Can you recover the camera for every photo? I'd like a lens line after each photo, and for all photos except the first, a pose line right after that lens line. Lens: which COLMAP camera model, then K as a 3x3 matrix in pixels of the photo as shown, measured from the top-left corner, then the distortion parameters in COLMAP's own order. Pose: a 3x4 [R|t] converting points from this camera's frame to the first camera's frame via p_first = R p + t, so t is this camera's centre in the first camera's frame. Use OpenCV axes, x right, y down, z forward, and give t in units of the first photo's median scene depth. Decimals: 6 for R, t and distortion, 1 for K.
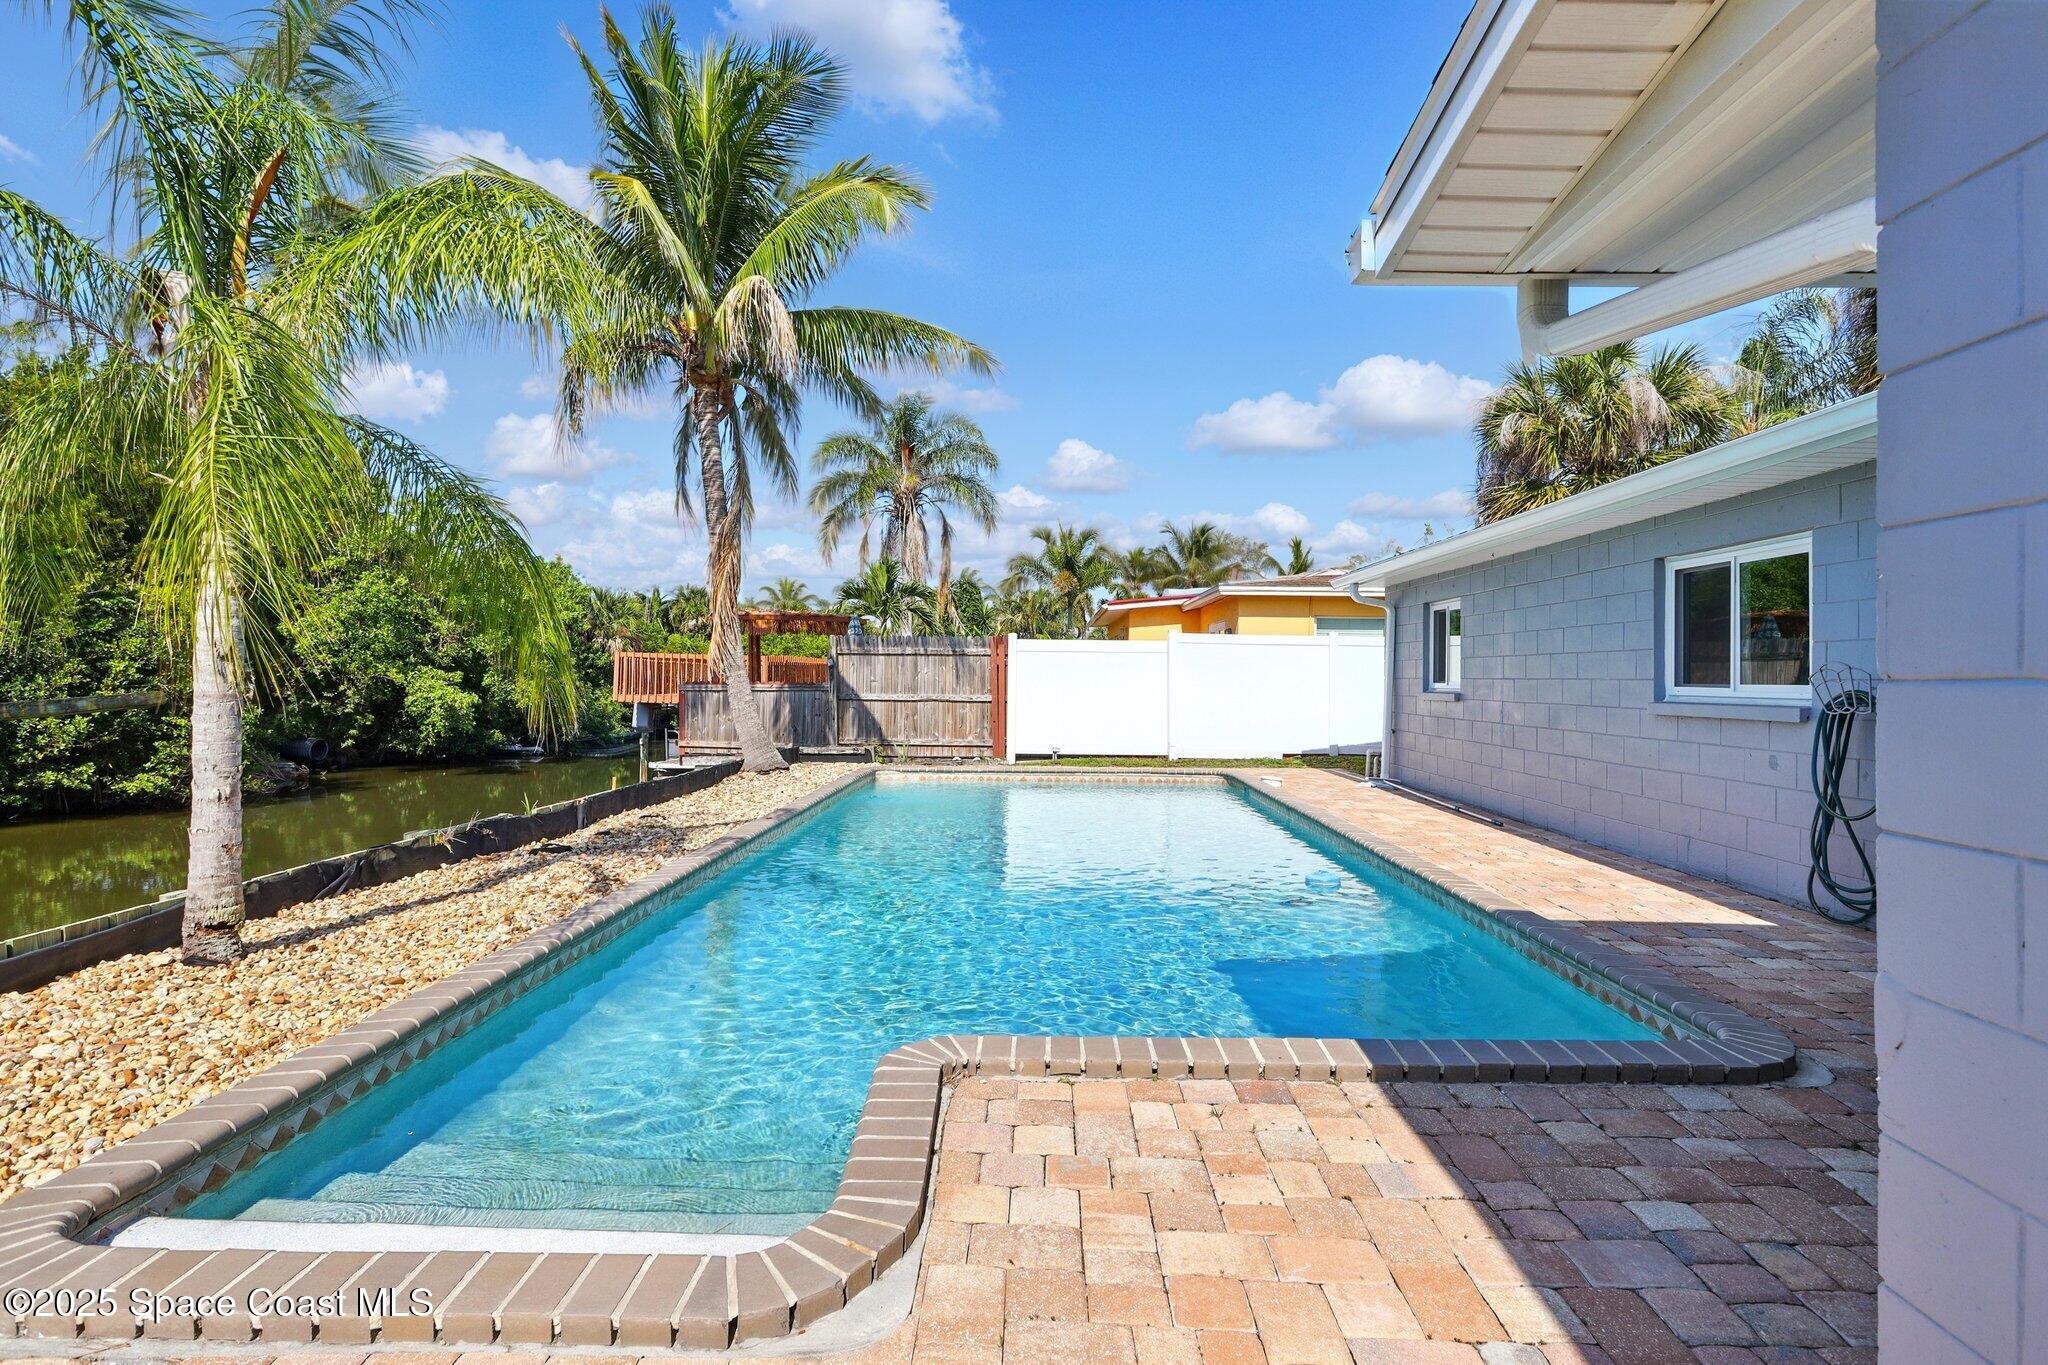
lens RADIAL K [[985.7, 0, 1040.7], [0, 985.7, 676.1], [0, 0, 1]] dist [-0.002724, 0.002357]
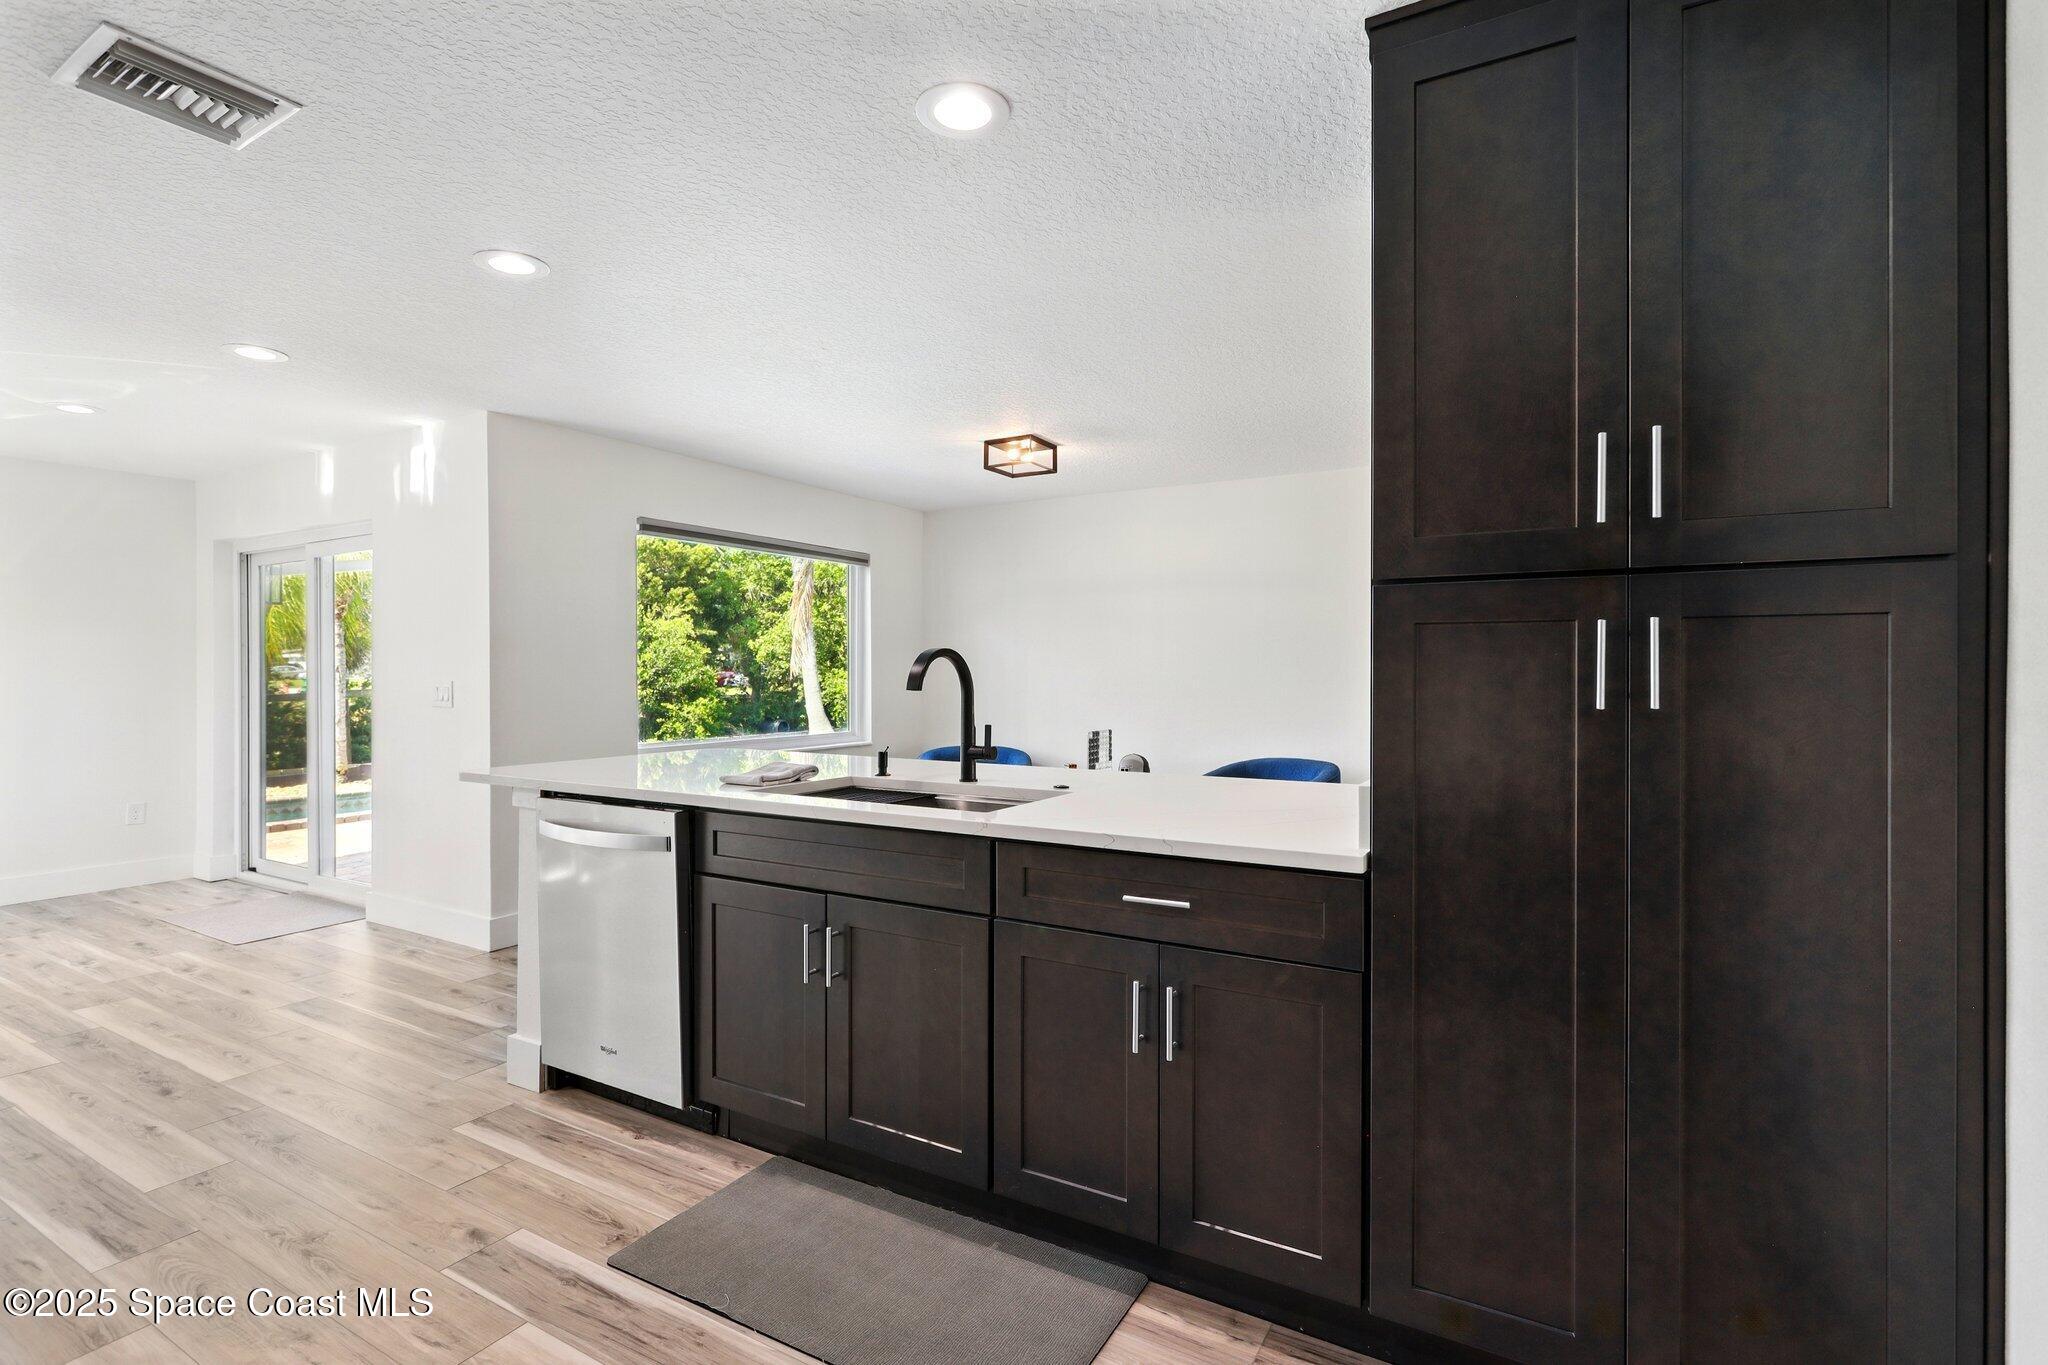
lens RADIAL K [[966.5, 0, 1018.9], [0, 966.5, 676.9], [0, 0, 1]] dist [-0.005992, 0.003573]
pose [[0.862532, -0.006757, -0.505957, 0.507956], [0.009488, 0.999951, 0.002820, 0.000019], [0.505913, -0.007233, 0.862554, -0.059951]]
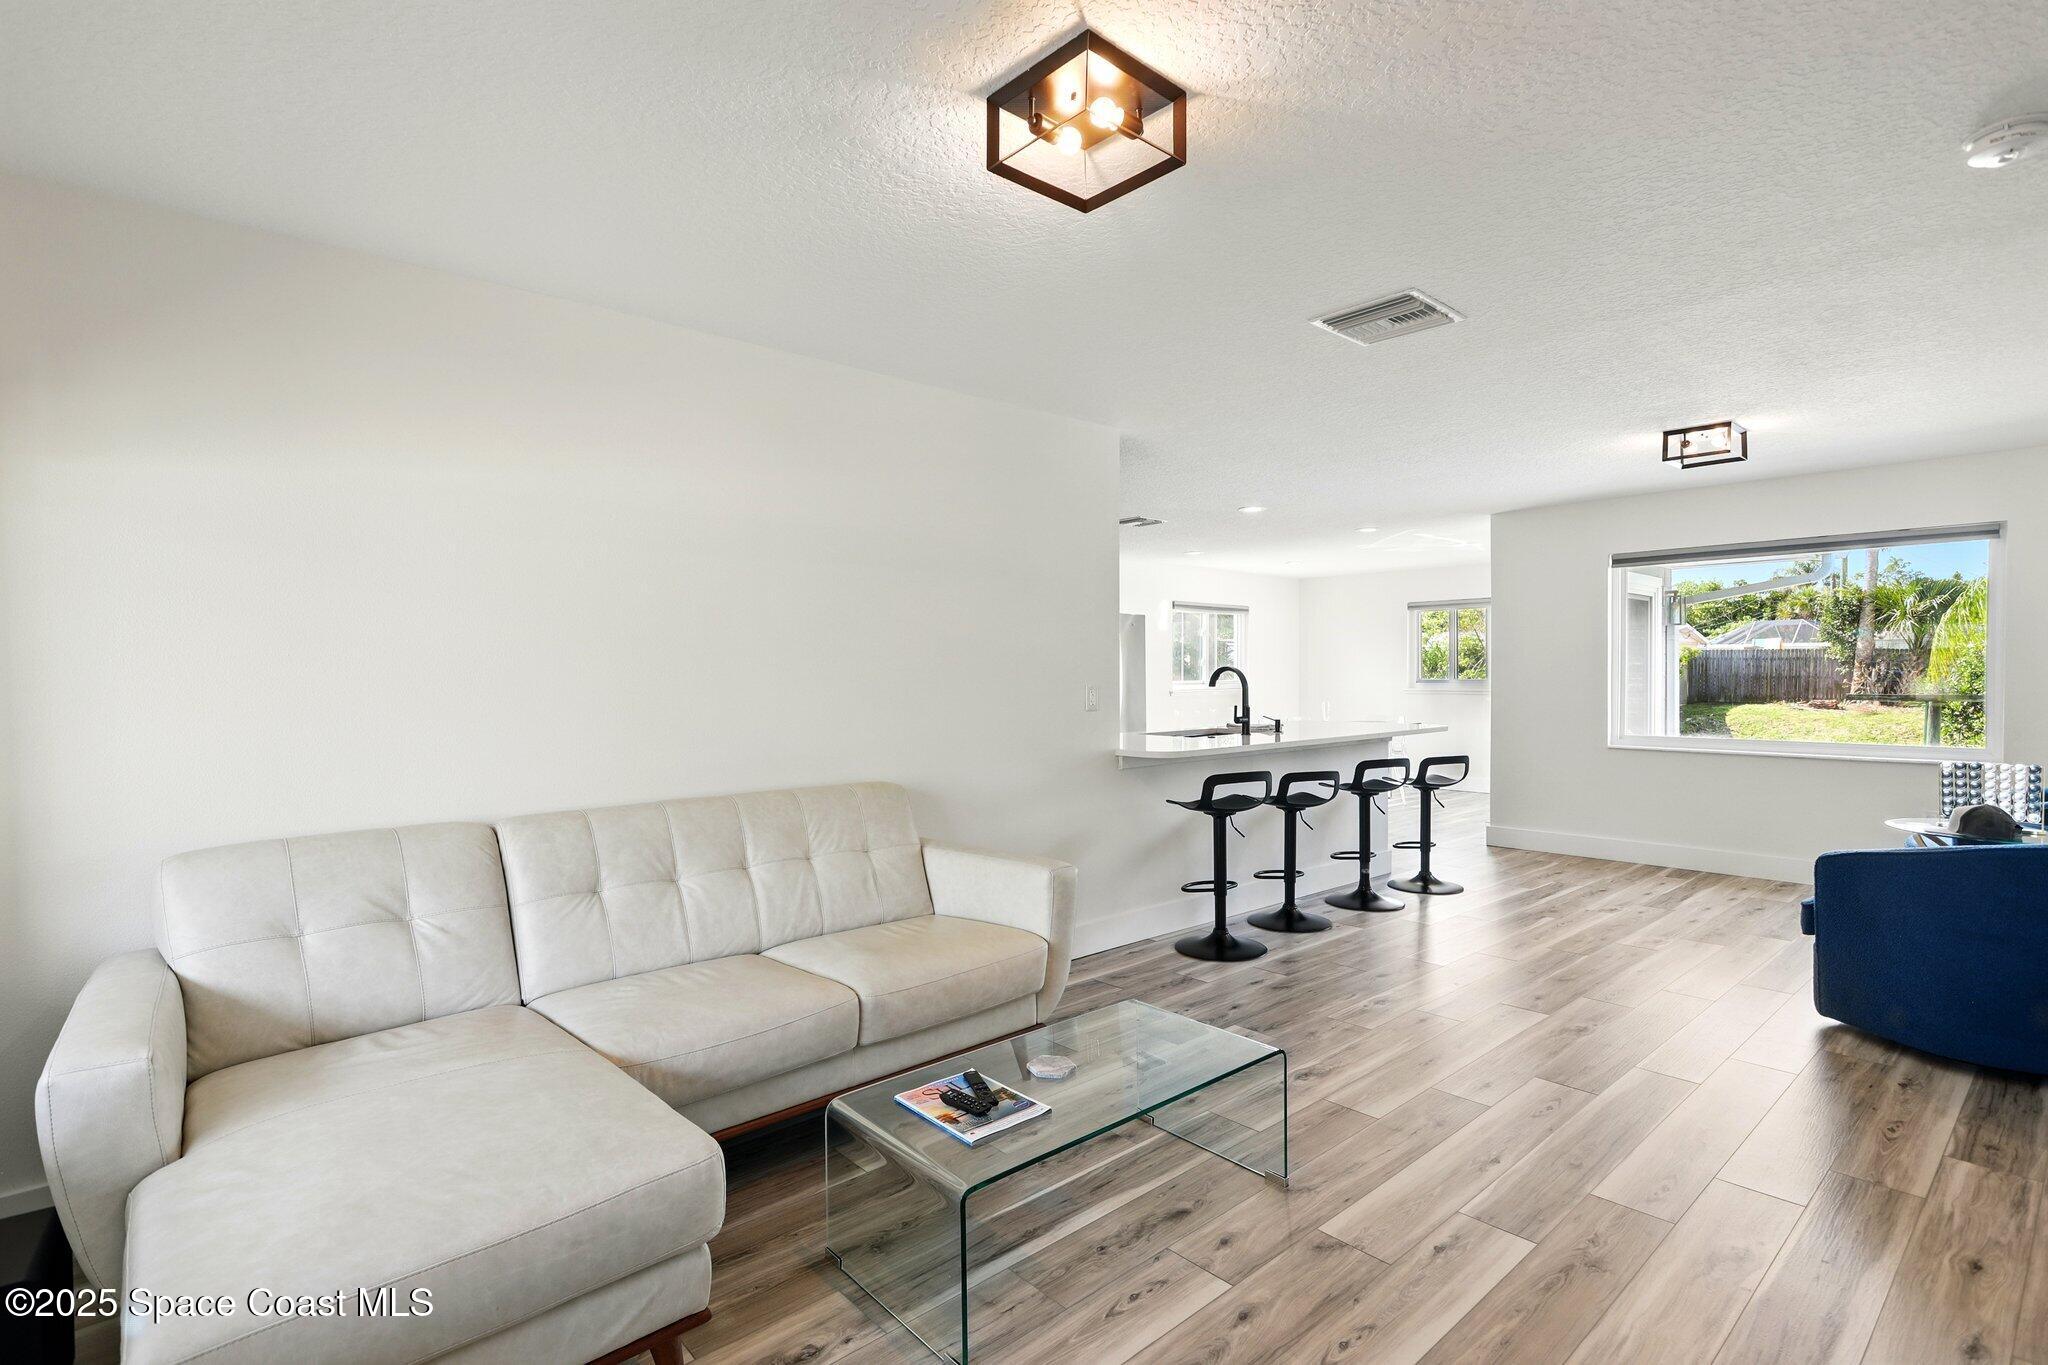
lens RADIAL K [[966.5, 0, 1026.3], [0, 966.5, 673.7], [0, 0, 1]] dist [-0.005992, 0.003573]
pose [[-0.748833, -0.004122, -0.662746, 0.670651], [-0.000119, 0.999981, -0.006084, 0.000194], [0.662759, -0.004477, -0.748820, 0.244998]]
